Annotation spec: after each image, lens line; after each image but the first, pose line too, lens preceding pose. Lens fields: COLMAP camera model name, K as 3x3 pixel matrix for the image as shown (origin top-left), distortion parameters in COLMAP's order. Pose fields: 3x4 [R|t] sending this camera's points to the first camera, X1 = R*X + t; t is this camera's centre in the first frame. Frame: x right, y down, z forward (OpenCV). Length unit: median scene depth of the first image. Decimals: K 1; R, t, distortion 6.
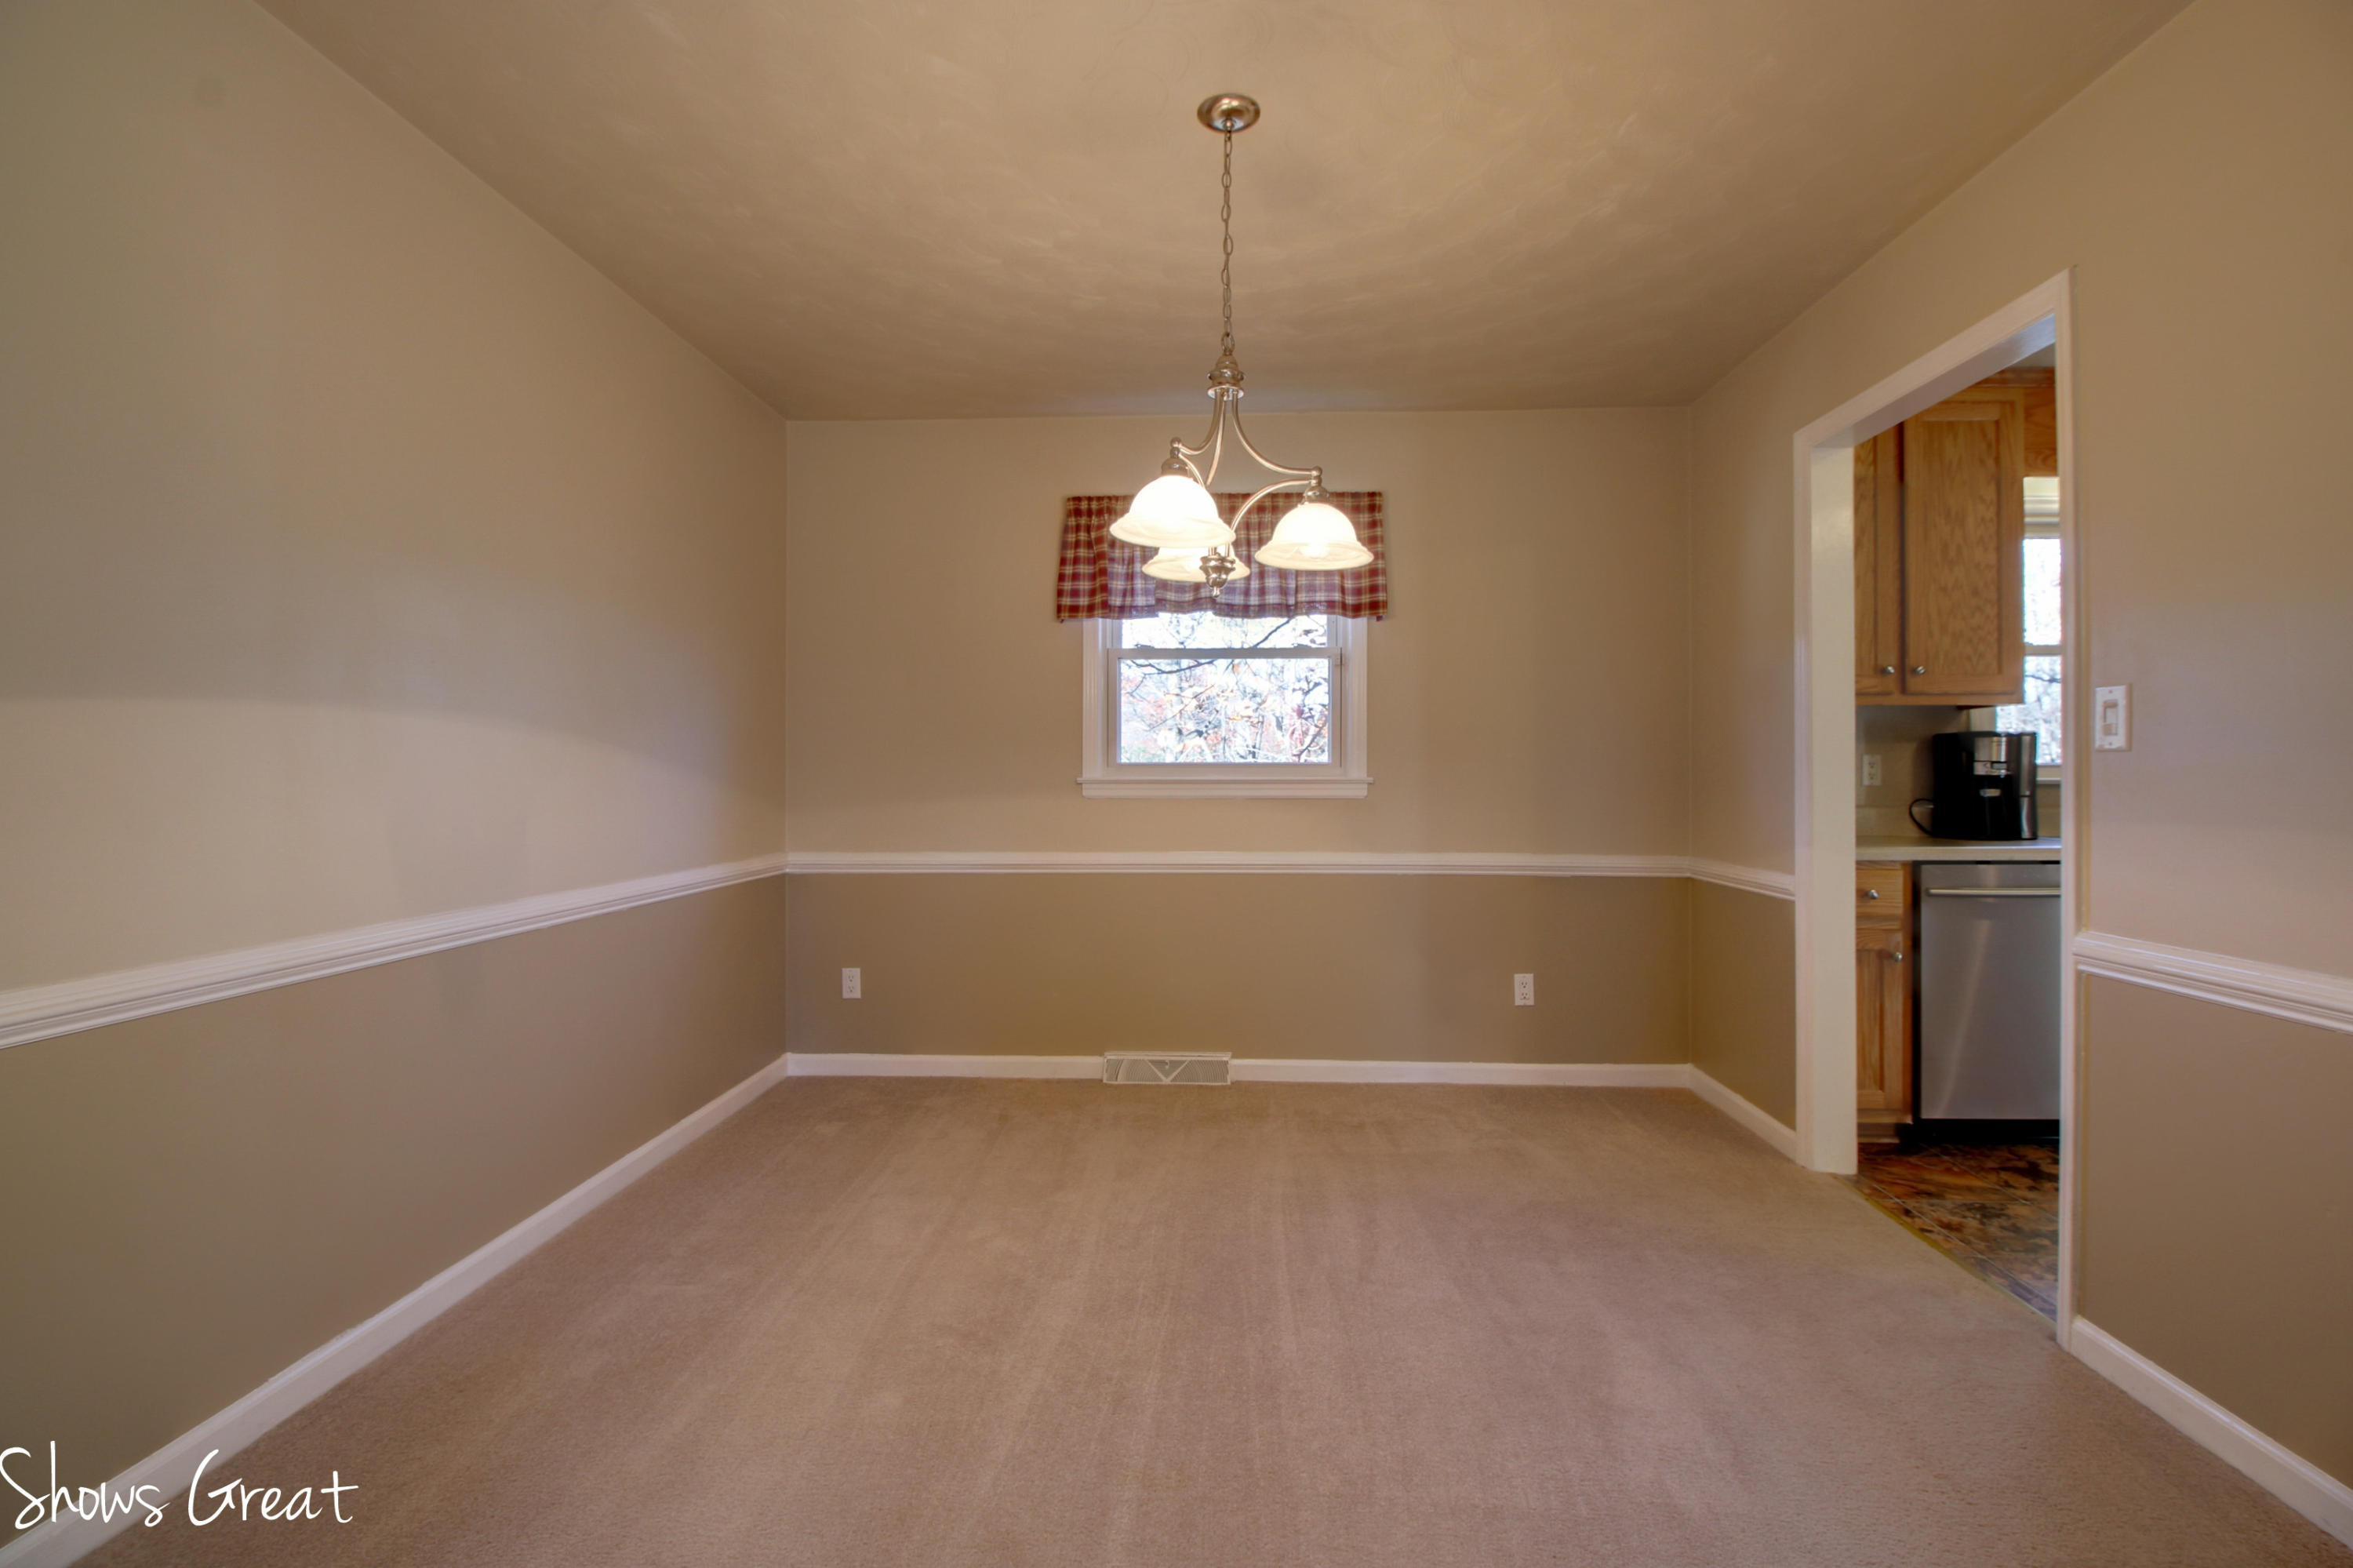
lens RADIAL K [[1107.3, 0, 1186.6], [0, 1107.3, 780.5], [0, 0, 1]] dist [0.003286, -0.013407]
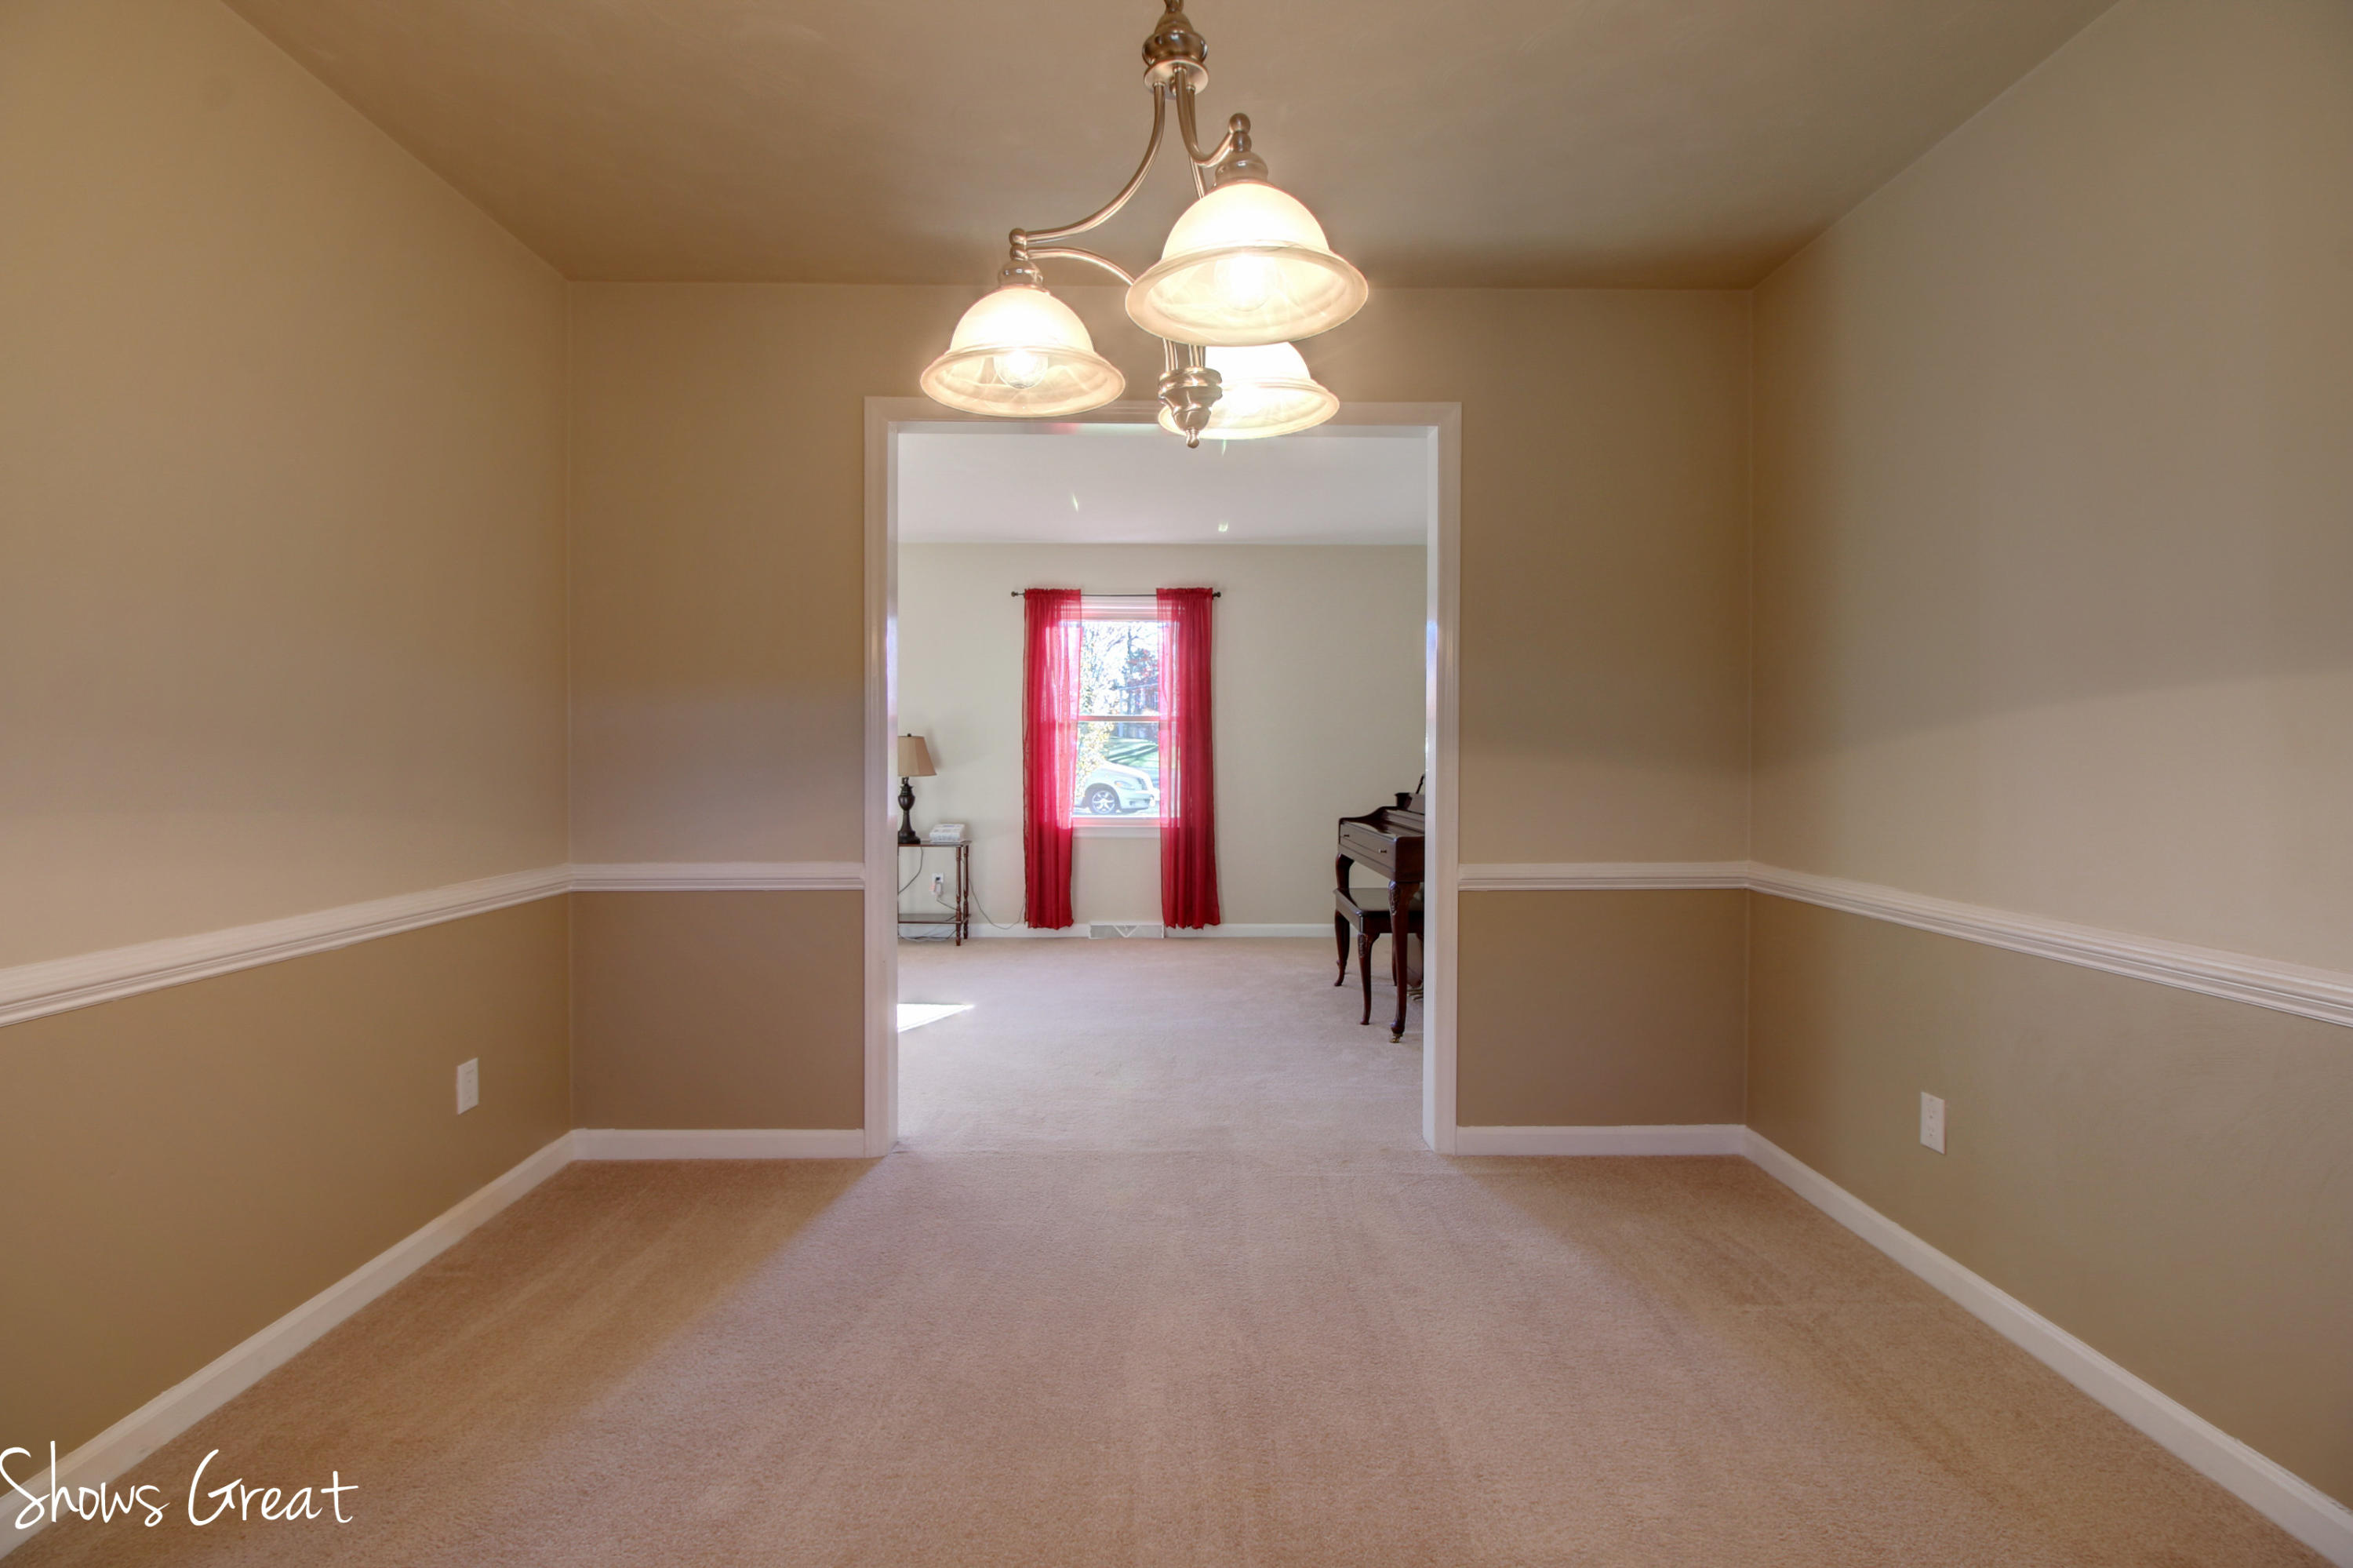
lens RADIAL K [[1107.3, 0, 1174.7], [0, 1107.3, 777.1], [0, 0, 1]] dist [0.003286, -0.013407]
pose [[0.998504, -0.005790, 0.054367, 0.009319], [0.005170, 0.999920, 0.011544, -0.001837], [-0.054430, -0.011245, 0.998454, 0.220559]]
